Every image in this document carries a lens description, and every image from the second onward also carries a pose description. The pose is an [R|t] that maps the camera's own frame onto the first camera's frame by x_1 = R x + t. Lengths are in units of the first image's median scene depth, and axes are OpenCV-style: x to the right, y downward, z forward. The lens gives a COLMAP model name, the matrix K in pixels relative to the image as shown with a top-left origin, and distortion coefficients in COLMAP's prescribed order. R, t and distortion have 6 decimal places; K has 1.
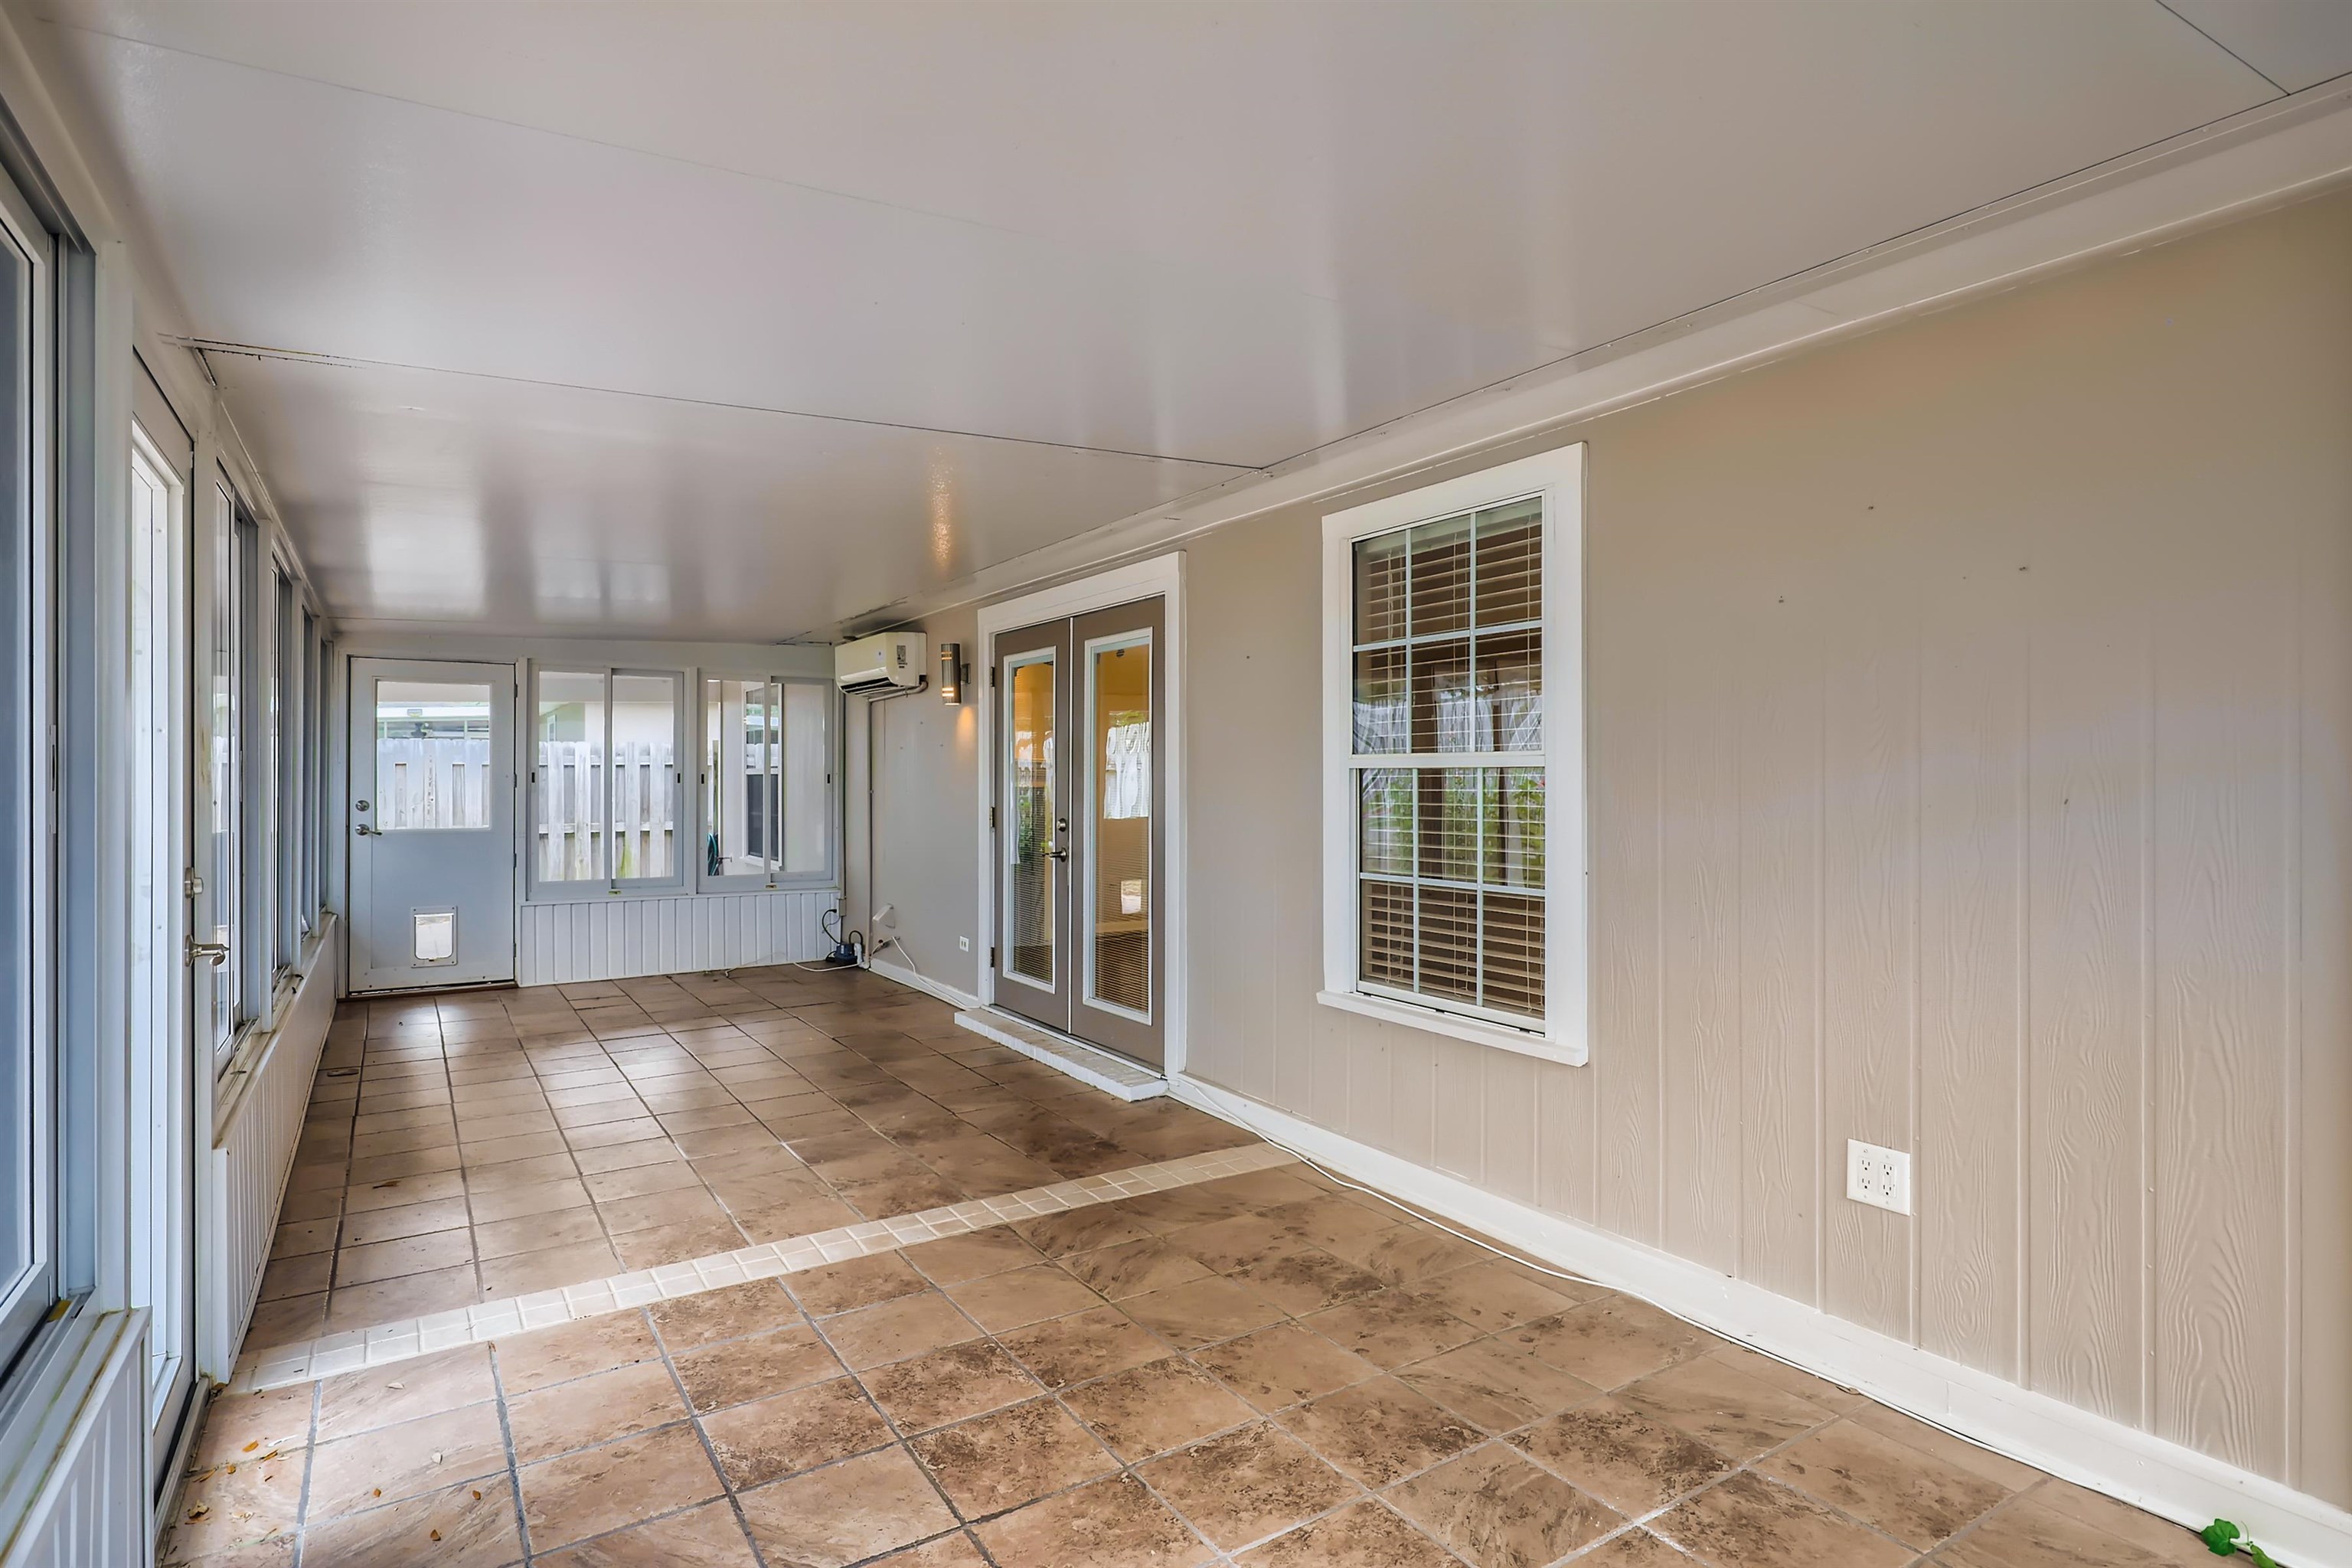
lens RADIAL K [[1238.5, 0, 1203.7], [0, 1238.5, 778.4], [0, 0, 1]] dist [0.001604, 0.000342]
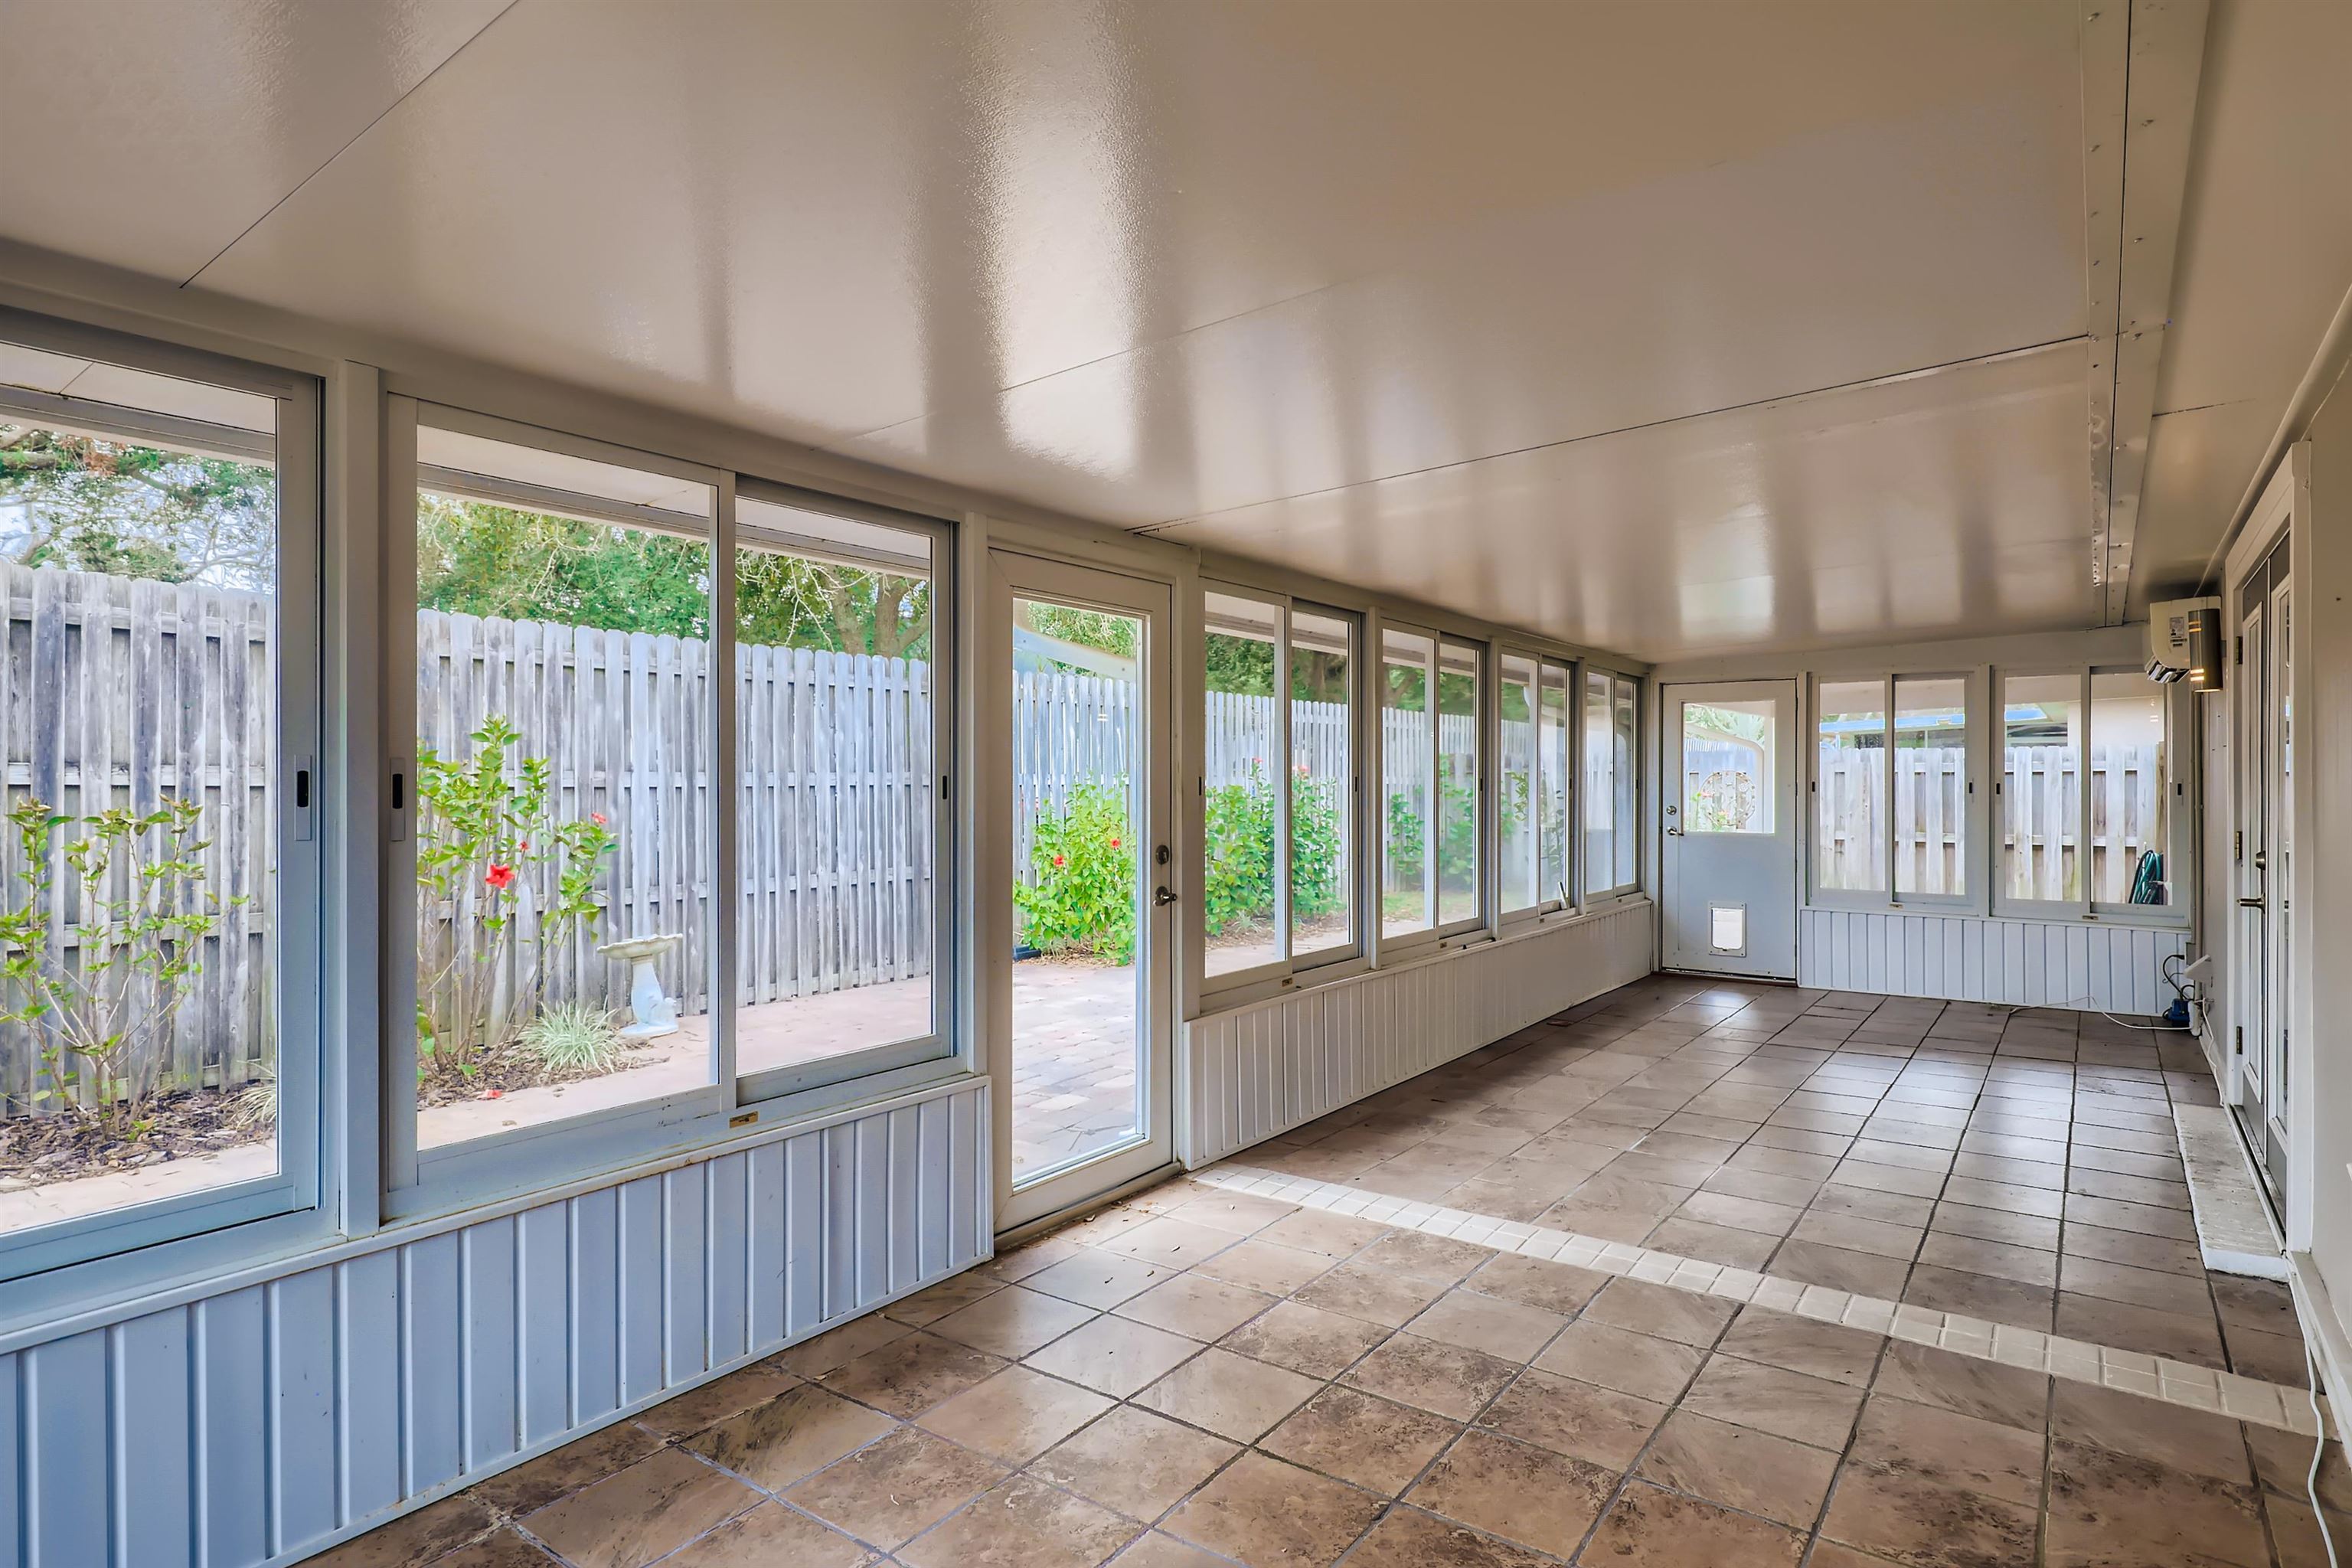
lens RADIAL K [[1238.5, 0, 1203.7], [0, 1238.5, 778.4], [0, 0, 1]] dist [0.001604, 0.000342]
pose [[0.362679, -0.001463, -0.931913, 0.463897], [-0.002154, 0.999995, -0.002408, -0.008422], [0.931911, 0.002881, 0.362674, 0.289252]]
